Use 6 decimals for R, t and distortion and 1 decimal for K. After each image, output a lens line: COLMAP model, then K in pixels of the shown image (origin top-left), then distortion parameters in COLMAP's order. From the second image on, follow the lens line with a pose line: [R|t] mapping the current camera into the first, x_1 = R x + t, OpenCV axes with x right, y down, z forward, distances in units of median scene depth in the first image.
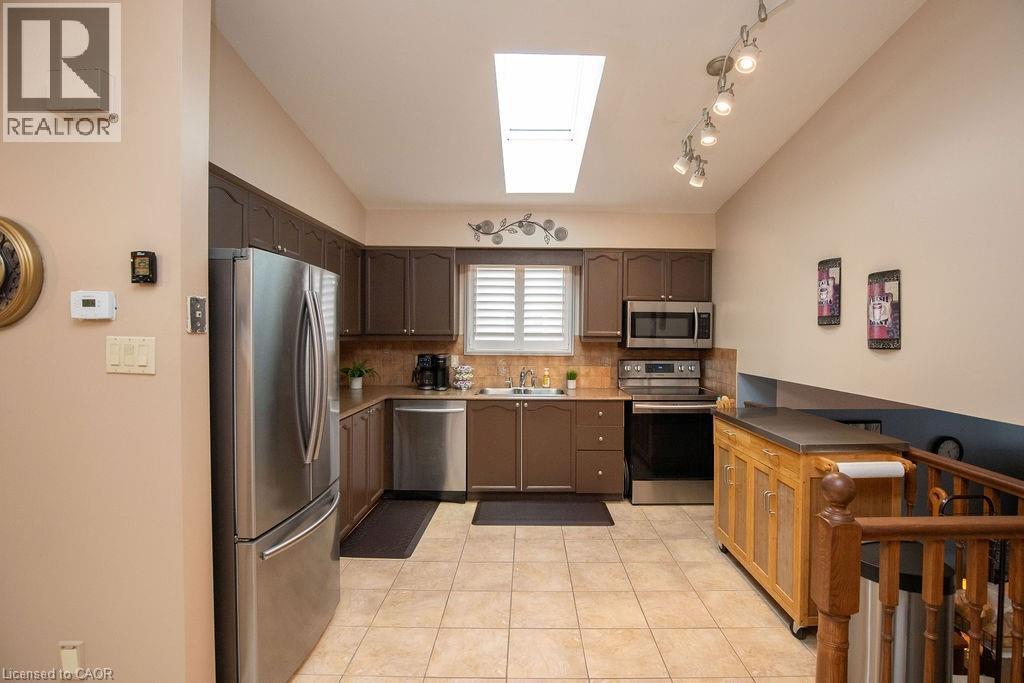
lens RADIAL K [[471.6, 0, 537.5], [0, 471.6, 337.7], [0, 0, 1]] dist [-0.005408, -0.000598]
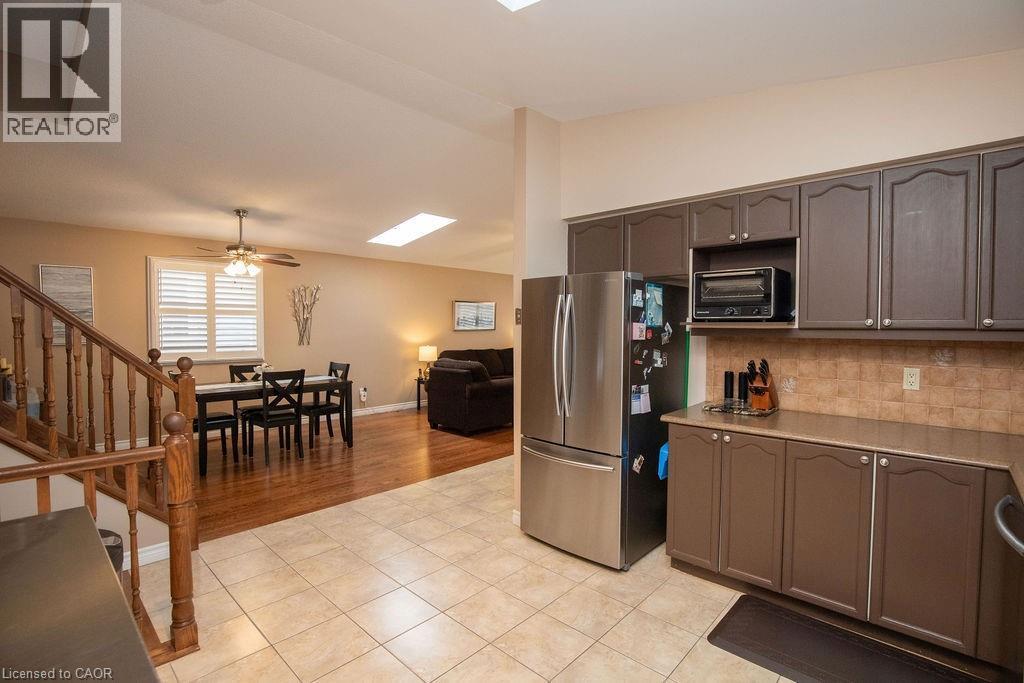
lens RADIAL K [[471.6, 0, 513.2], [0, 471.6, 341.3], [0, 0, 1]] dist [-0.005408, -0.000598]
pose [[-0.684005, 0.020257, -0.729196, 0.333058], [-0.011491, 0.999191, 0.038537, -0.007212], [0.729387, 0.034738, -0.683219, 0.957623]]
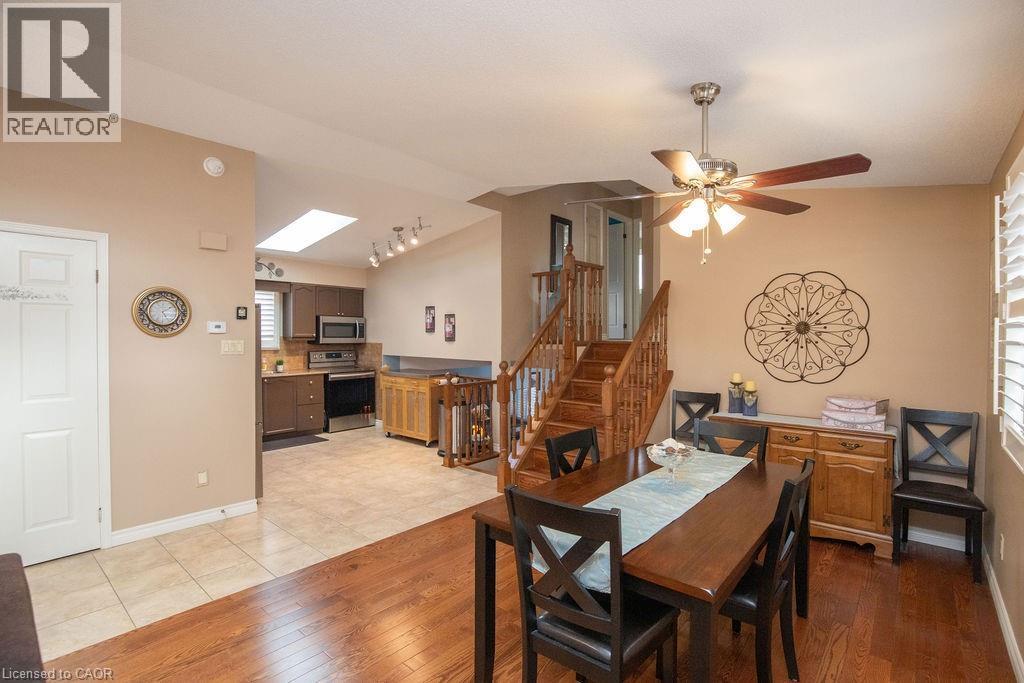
lens RADIAL K [[471.6, 0, 511.8], [0, 471.6, 338.0], [0, 0, 1]] dist [-0.005408, -0.000598]
pose [[0.654164, -0.010537, 0.756280, -0.674971], [0.006082, 0.999944, 0.008670, -0.009861], [-0.756329, -0.001072, 0.654191, -0.661179]]
